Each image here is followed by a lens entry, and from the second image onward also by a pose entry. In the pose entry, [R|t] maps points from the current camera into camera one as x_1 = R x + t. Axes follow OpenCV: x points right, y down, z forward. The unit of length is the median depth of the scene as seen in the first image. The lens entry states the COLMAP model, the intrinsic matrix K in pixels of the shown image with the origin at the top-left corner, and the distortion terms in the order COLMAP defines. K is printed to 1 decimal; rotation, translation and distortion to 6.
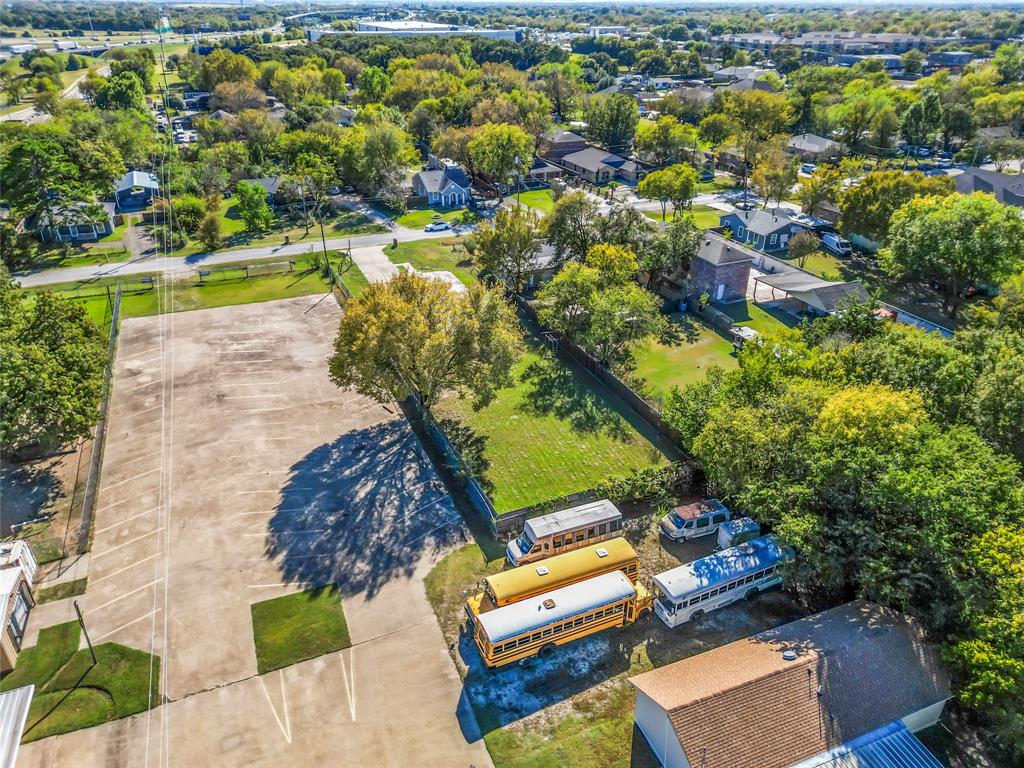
lens RADIAL K [[727.3, 0, 516.5], [0, 727.3, 384.3], [0, 0, 1]] dist [0.035348, -0.021540]
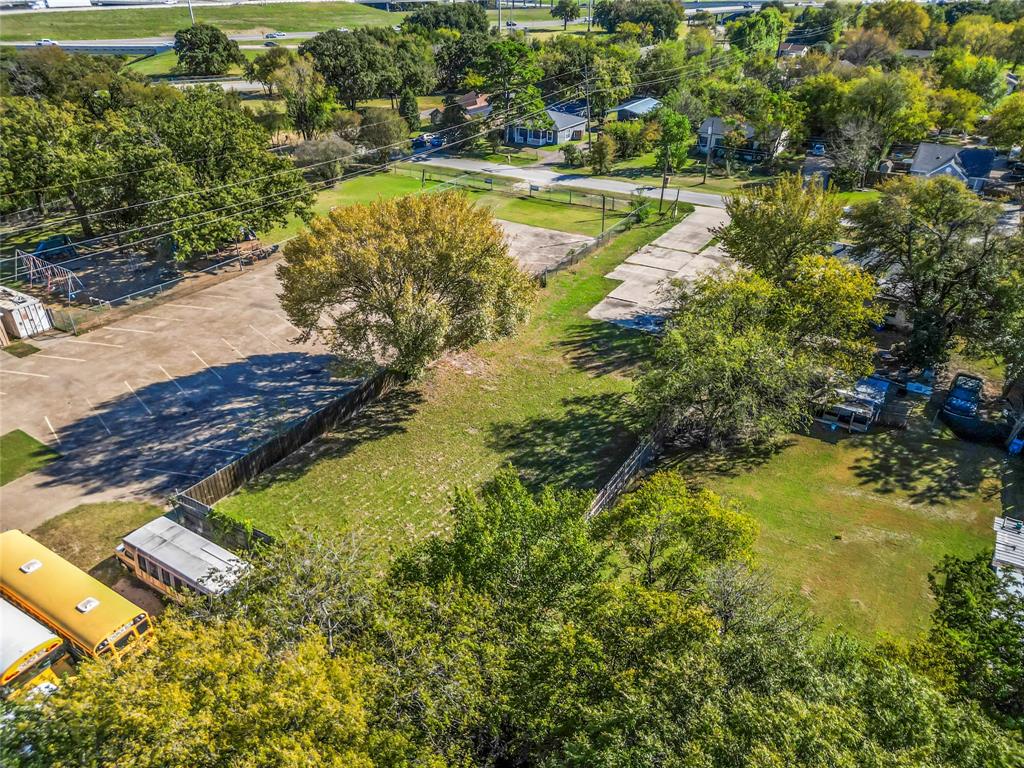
lens RADIAL K [[727.3, 0, 511.3], [0, 727.3, 384.3], [0, 0, 1]] dist [0.035348, -0.021540]
pose [[0.574612, 0.406061, -0.710588, 0.358035], [-0.387152, 0.899812, 0.201123, -0.108113], [0.721065, 0.159538, 0.674250, 0.407046]]
